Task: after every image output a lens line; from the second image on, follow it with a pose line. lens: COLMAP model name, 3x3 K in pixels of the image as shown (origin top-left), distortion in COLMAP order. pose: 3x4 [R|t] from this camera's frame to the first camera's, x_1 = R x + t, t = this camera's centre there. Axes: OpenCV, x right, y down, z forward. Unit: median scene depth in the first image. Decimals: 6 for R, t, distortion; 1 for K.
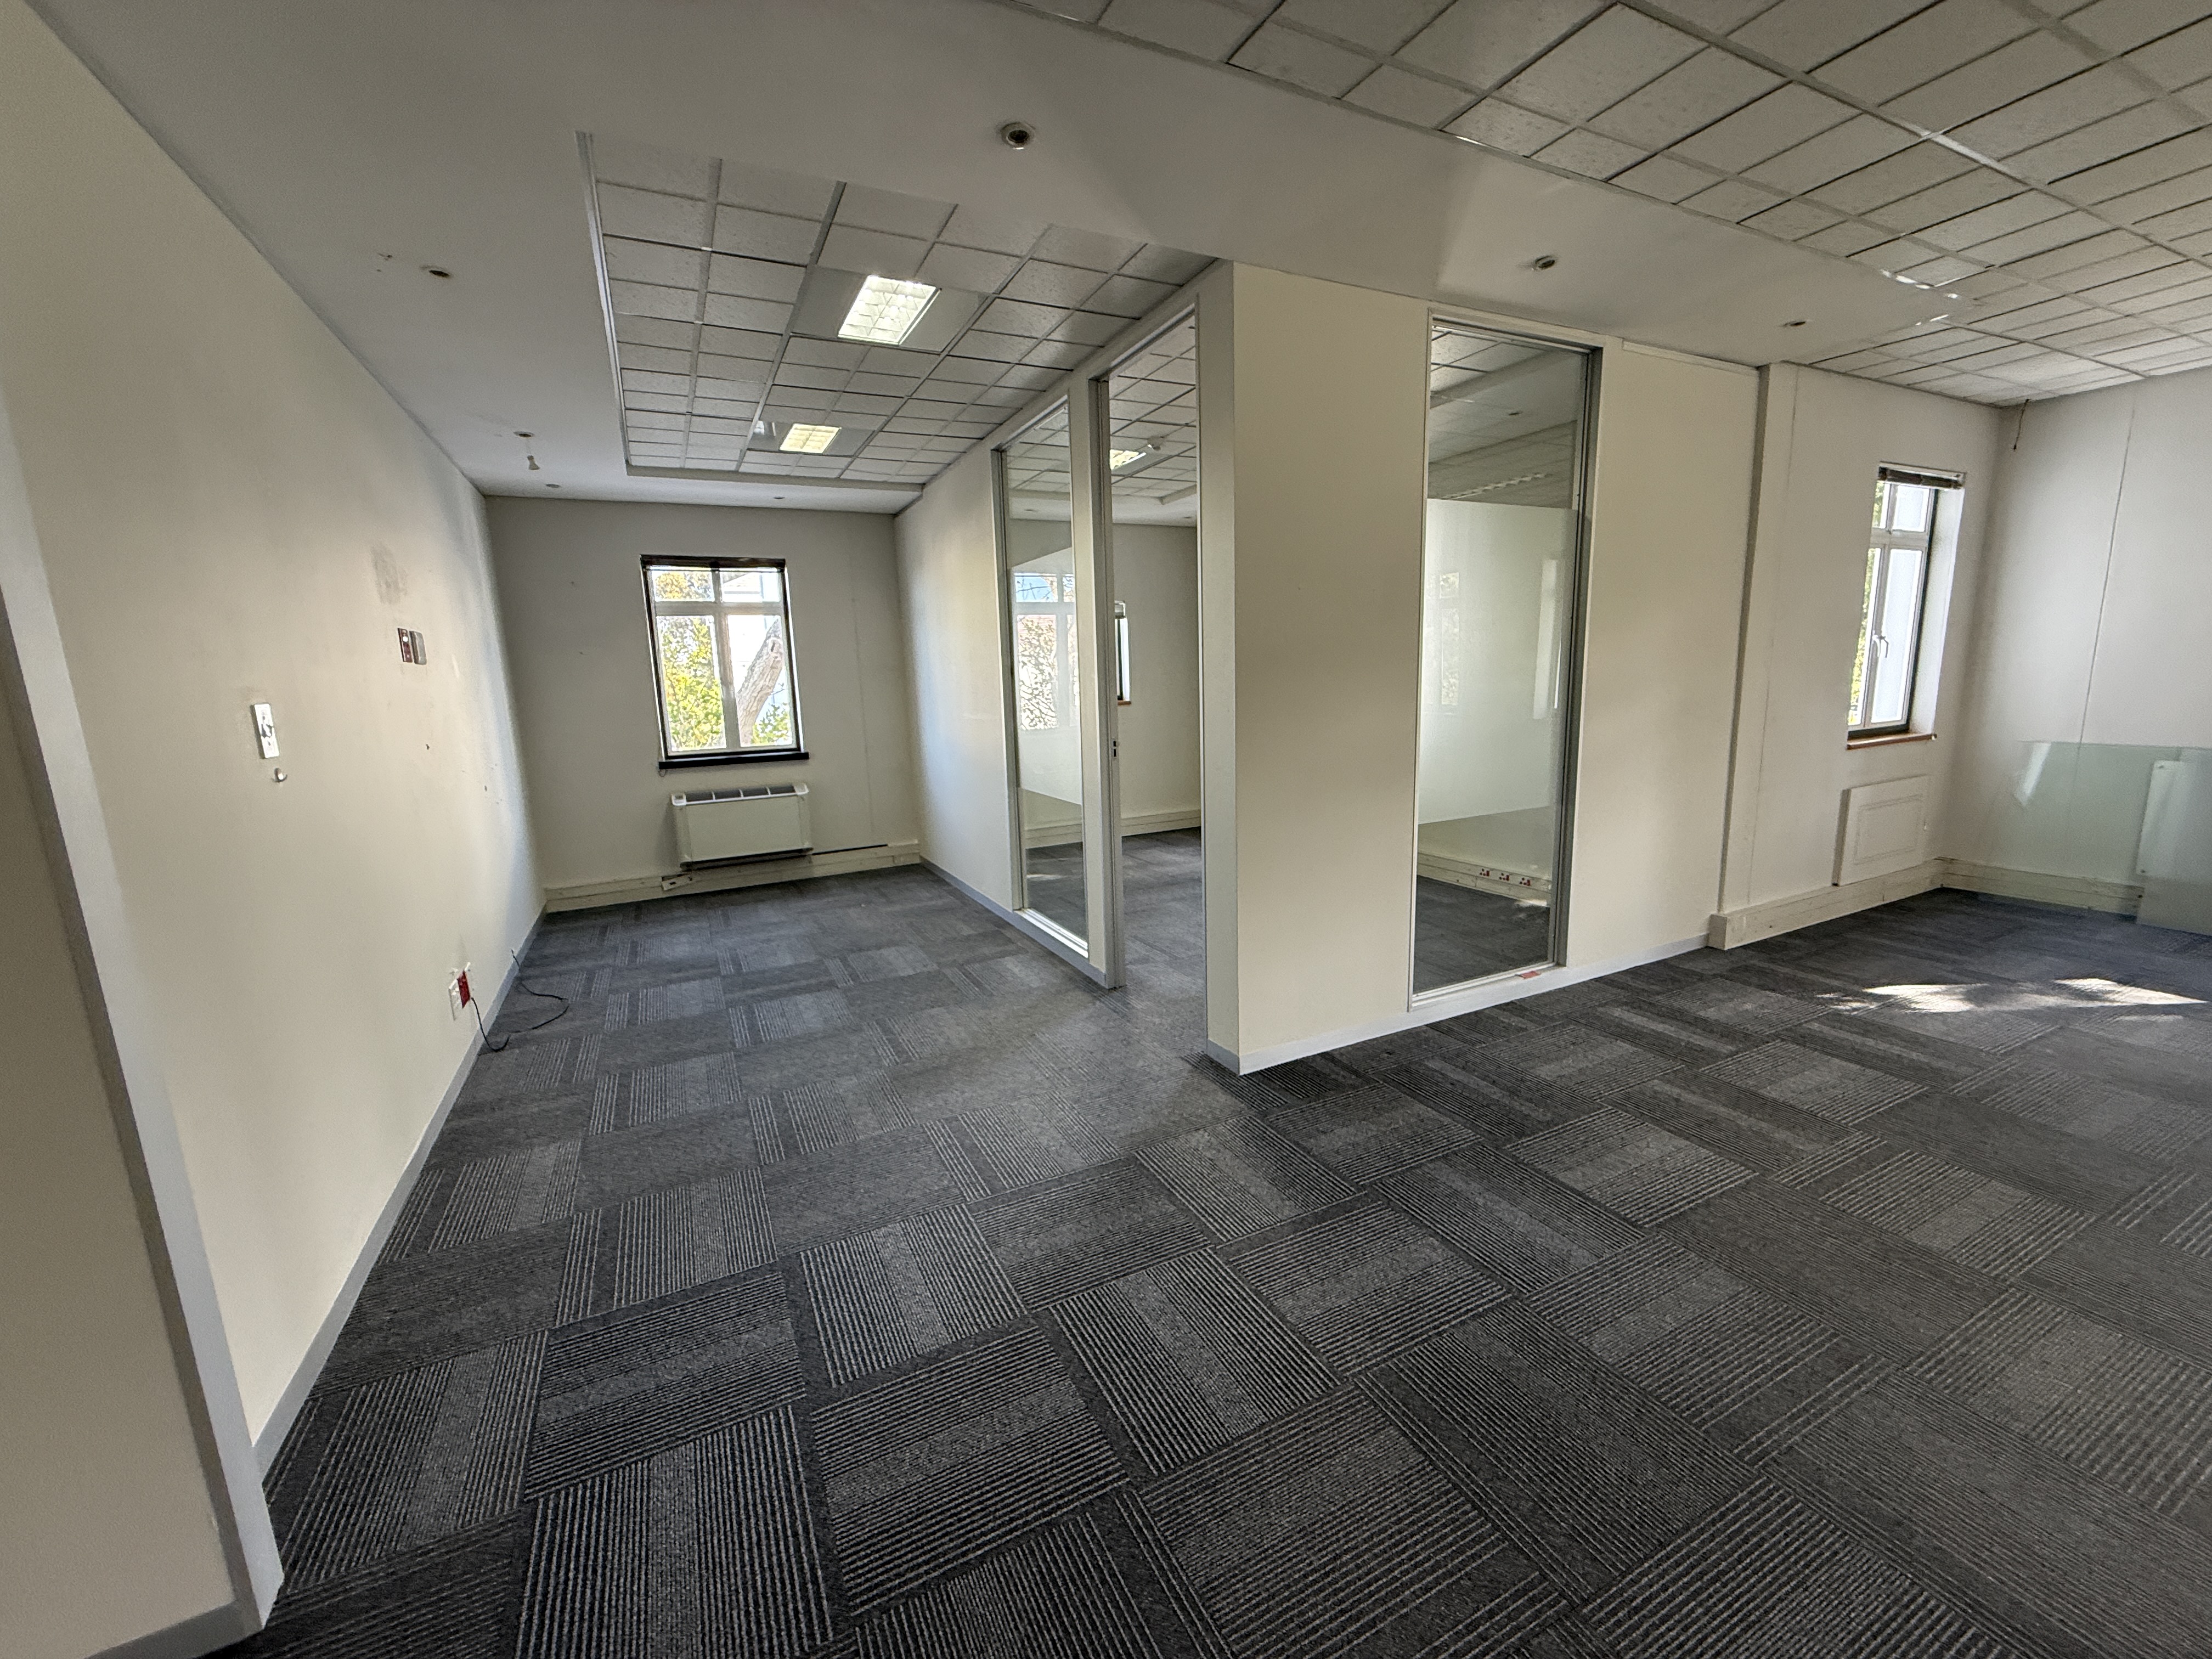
lens RADIAL K [[890.3, 0, 1109.4], [0, 890.3, 831.3], [0, 0, 1]] dist [0.001600, 0.000034]
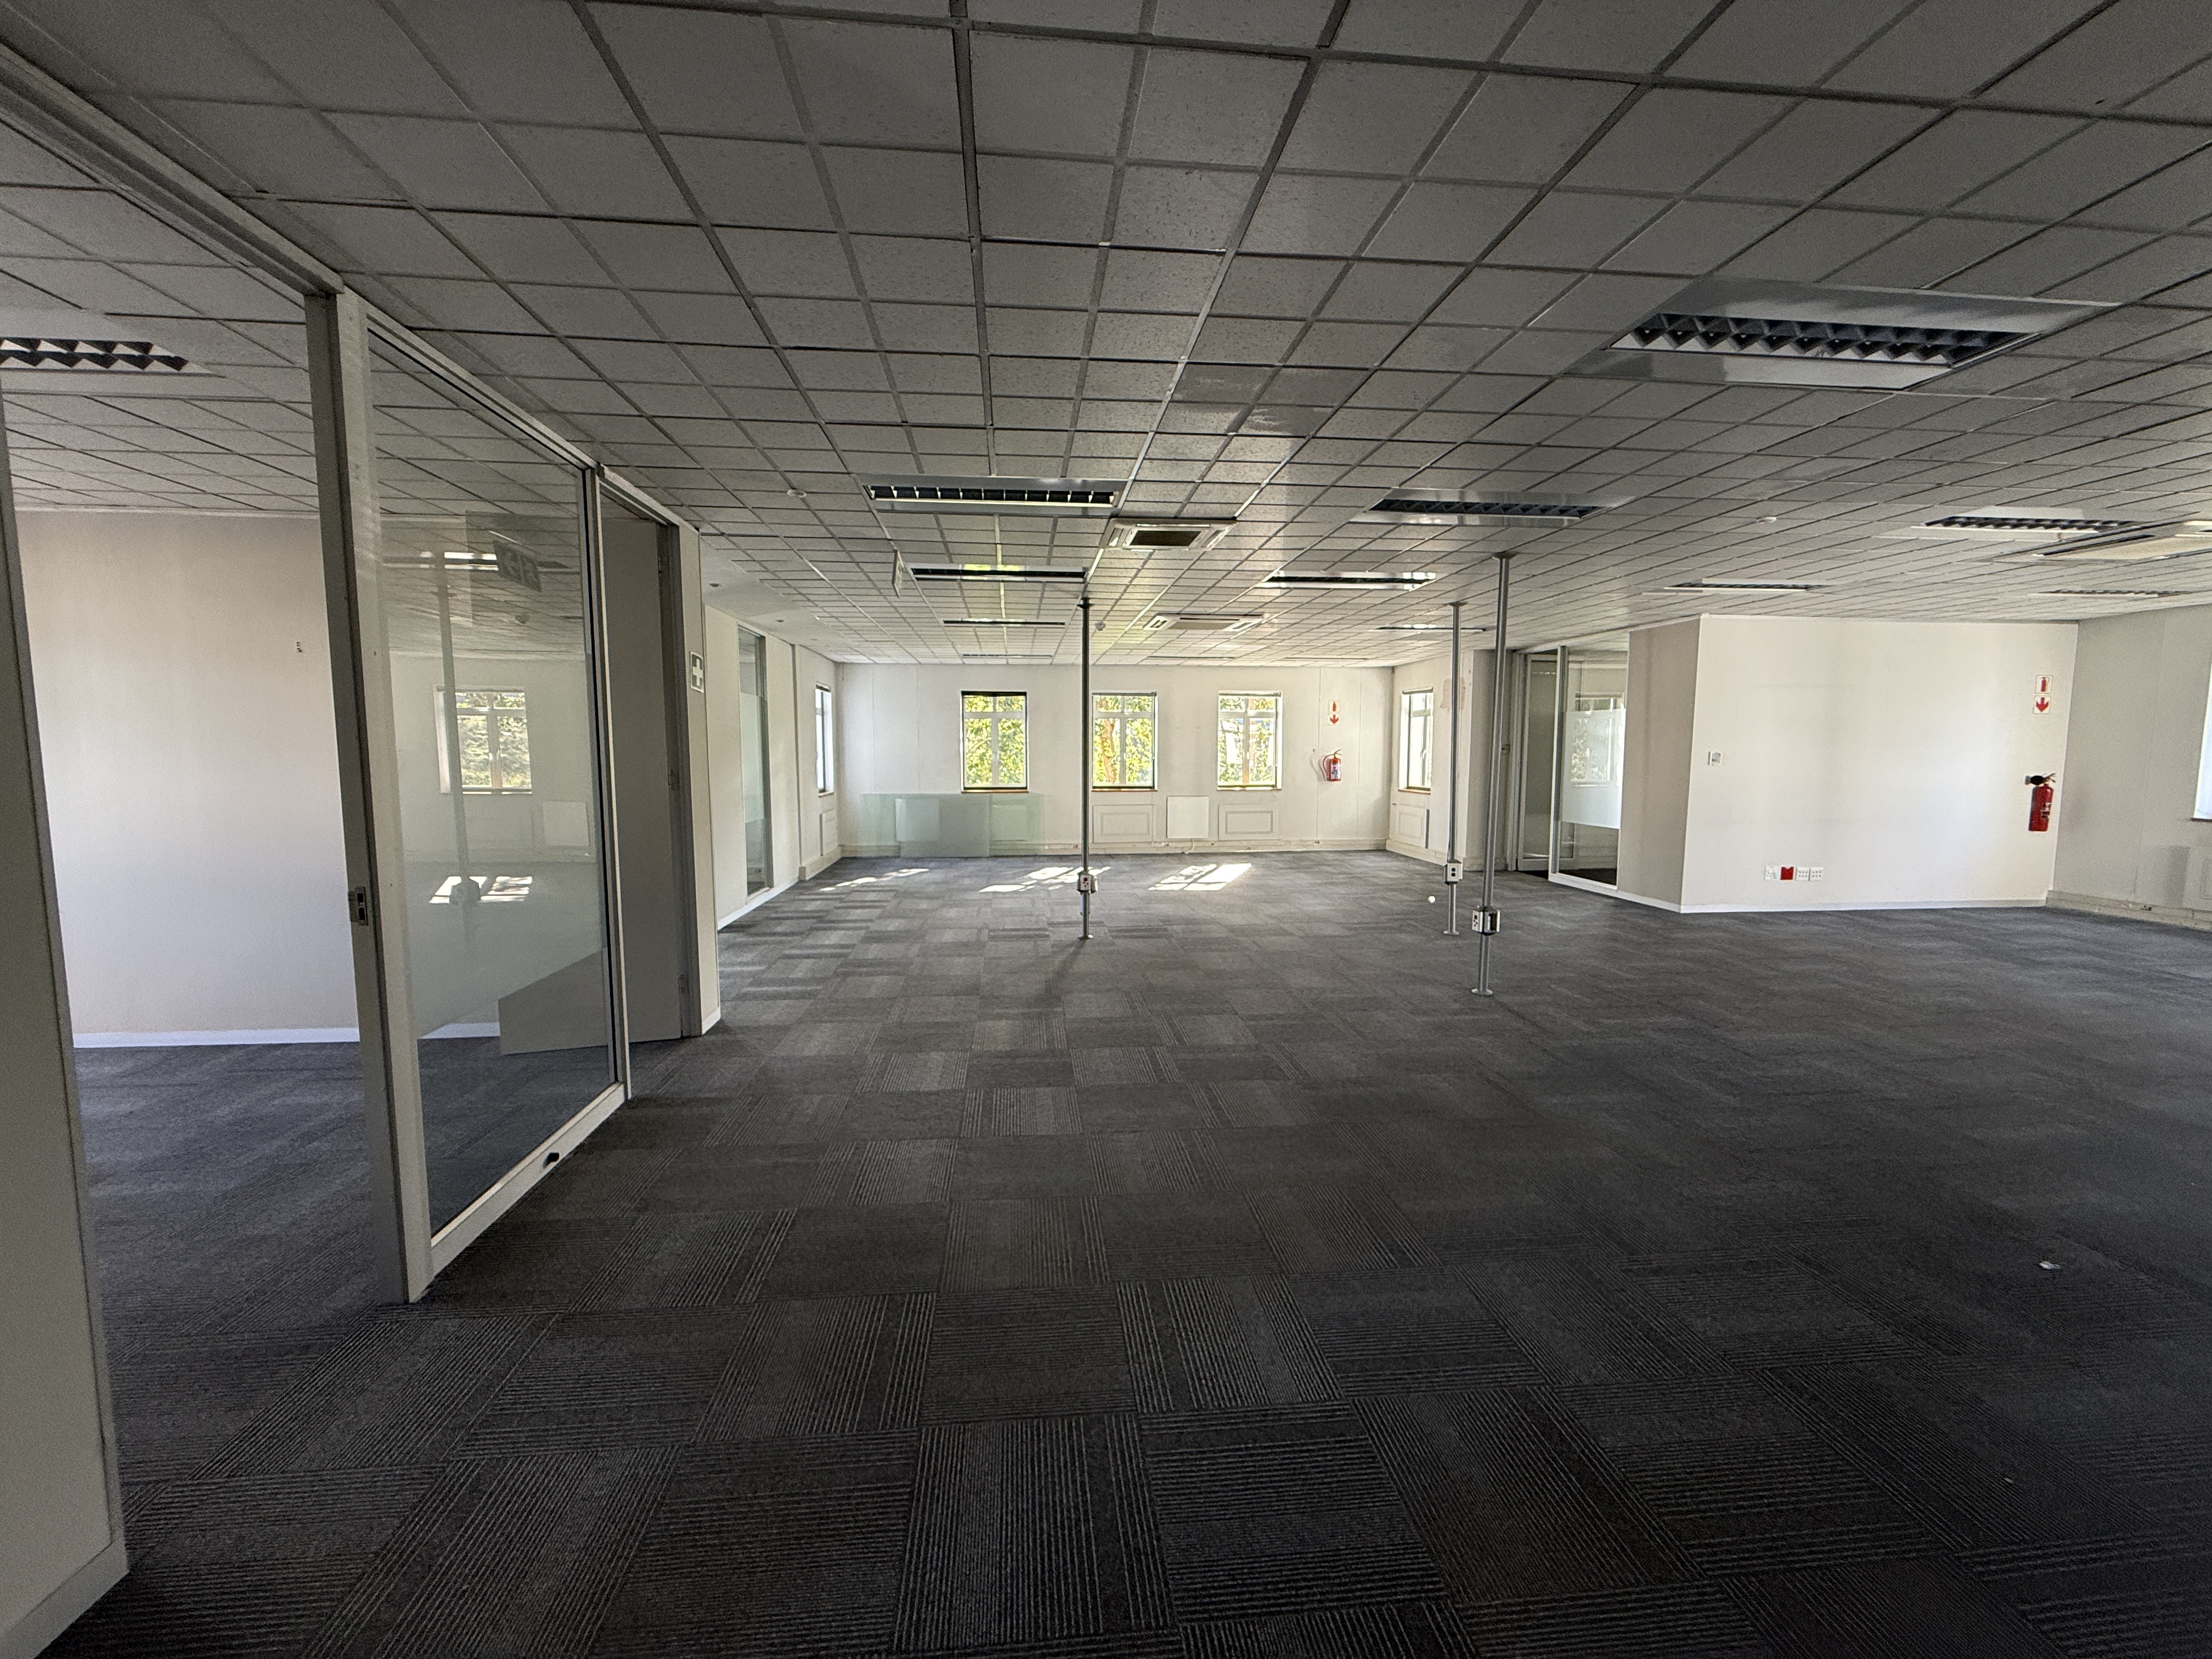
lens RADIAL K [[890.3, 0, 1105.9], [0, 890.3, 831.9], [0, 0, 1]] dist [0.001600, 0.000034]
pose [[0.349386, -0.052203, 0.935524, -1.141610], [0.166114, 0.986082, -0.007014, 0.145346], [-0.922136, 0.157854, 0.353194, -0.532703]]
